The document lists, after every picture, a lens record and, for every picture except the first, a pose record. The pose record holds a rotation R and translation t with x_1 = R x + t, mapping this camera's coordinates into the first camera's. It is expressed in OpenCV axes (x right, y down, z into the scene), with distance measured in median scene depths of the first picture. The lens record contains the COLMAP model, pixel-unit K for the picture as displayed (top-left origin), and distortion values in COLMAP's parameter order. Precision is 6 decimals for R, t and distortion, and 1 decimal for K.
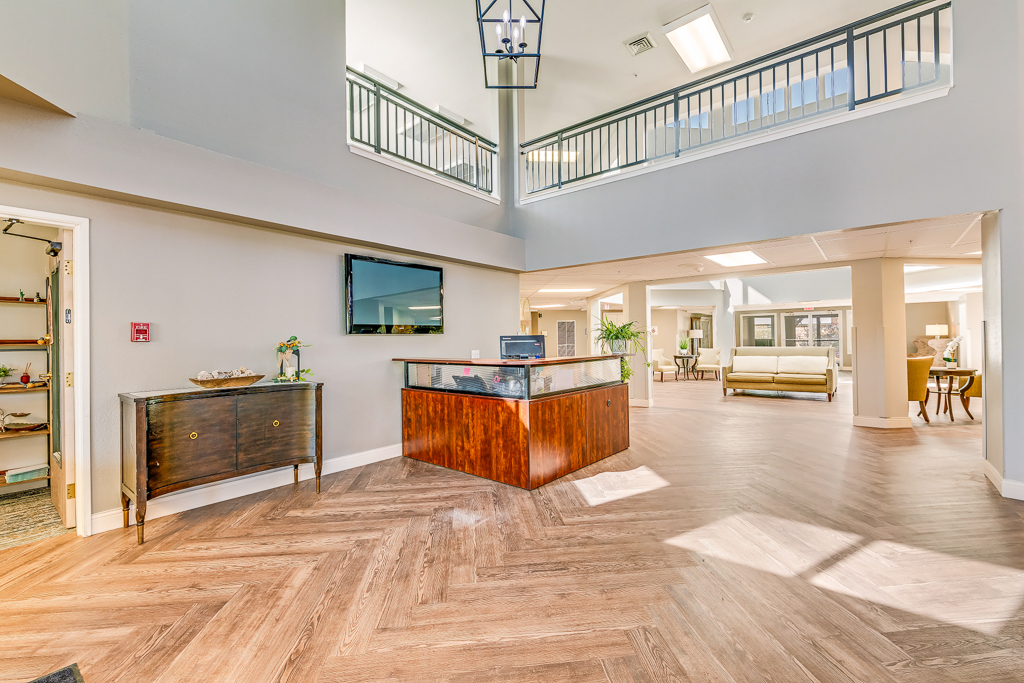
lens RADIAL K [[451.5, 0, 512.0], [0, 451.5, 341.5], [0, 0, 1]] dist [-0.000387, -0.000285]
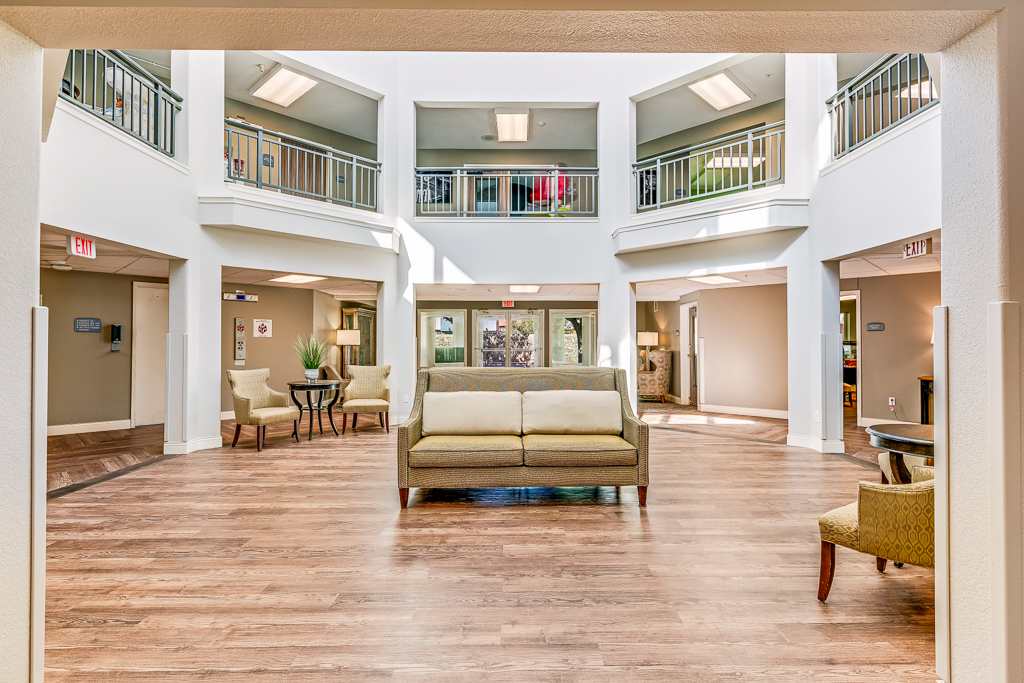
lens RADIAL K [[451.5, 0, 512.0], [0, 451.5, 341.5], [0, 0, 1]] dist [-0.000387, -0.000285]
pose [[0.763223, 0.019827, 0.645831, 0.243728], [-0.010336, 0.999776, -0.018478, -0.003935], [-0.646052, 0.007428, 0.763257, 0.535985]]
